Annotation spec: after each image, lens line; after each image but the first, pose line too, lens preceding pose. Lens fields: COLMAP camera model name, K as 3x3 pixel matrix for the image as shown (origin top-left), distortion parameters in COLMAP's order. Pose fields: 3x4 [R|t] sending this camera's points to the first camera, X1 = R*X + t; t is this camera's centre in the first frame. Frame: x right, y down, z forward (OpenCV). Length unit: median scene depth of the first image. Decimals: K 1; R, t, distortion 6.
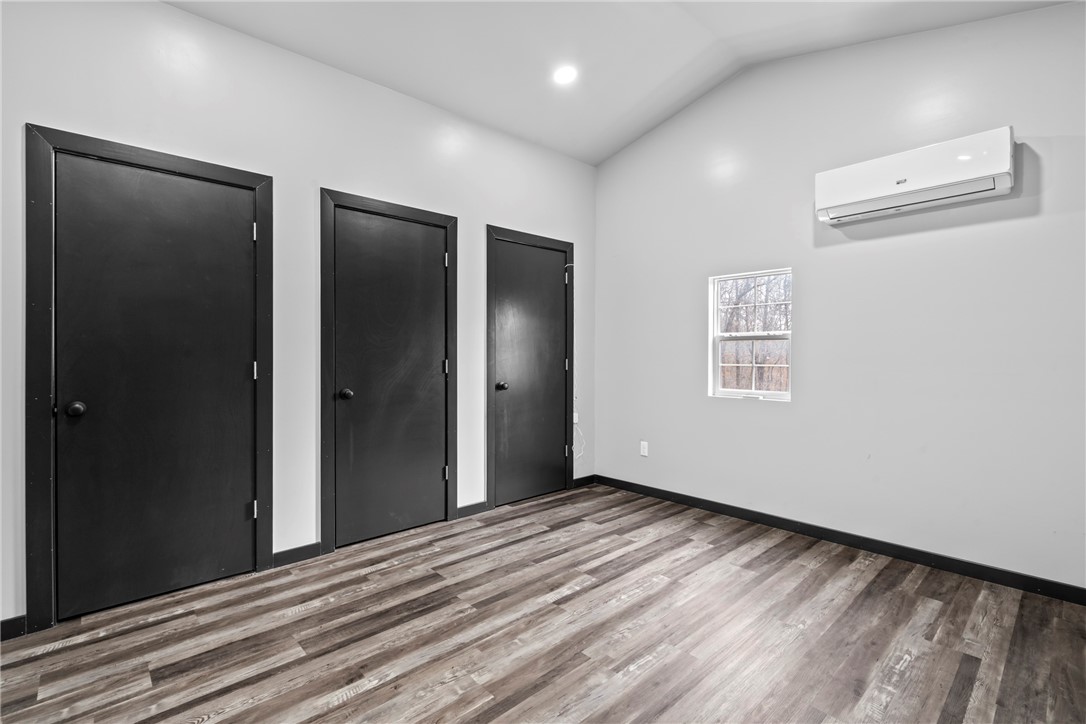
lens RADIAL K [[497.3, 0, 541.5], [0, 497.3, 357.1], [0, 0, 1]] dist [0.019987, 0.000285]
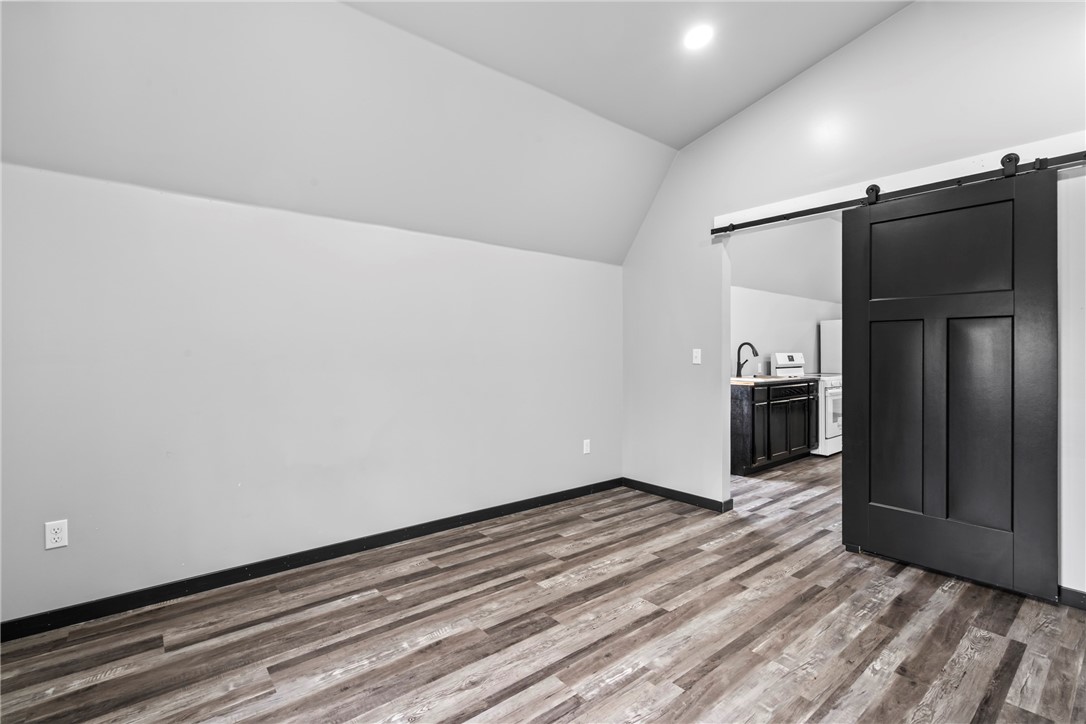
lens RADIAL K [[497.3, 0, 536.8], [0, 497.3, 356.2], [0, 0, 1]] dist [0.019987, 0.000285]
pose [[-0.997710, -0.005202, 0.067431, 0.304548], [-0.004689, 0.999959, 0.007769, -0.012580], [-0.067468, 0.007435, -0.997694, 2.037626]]
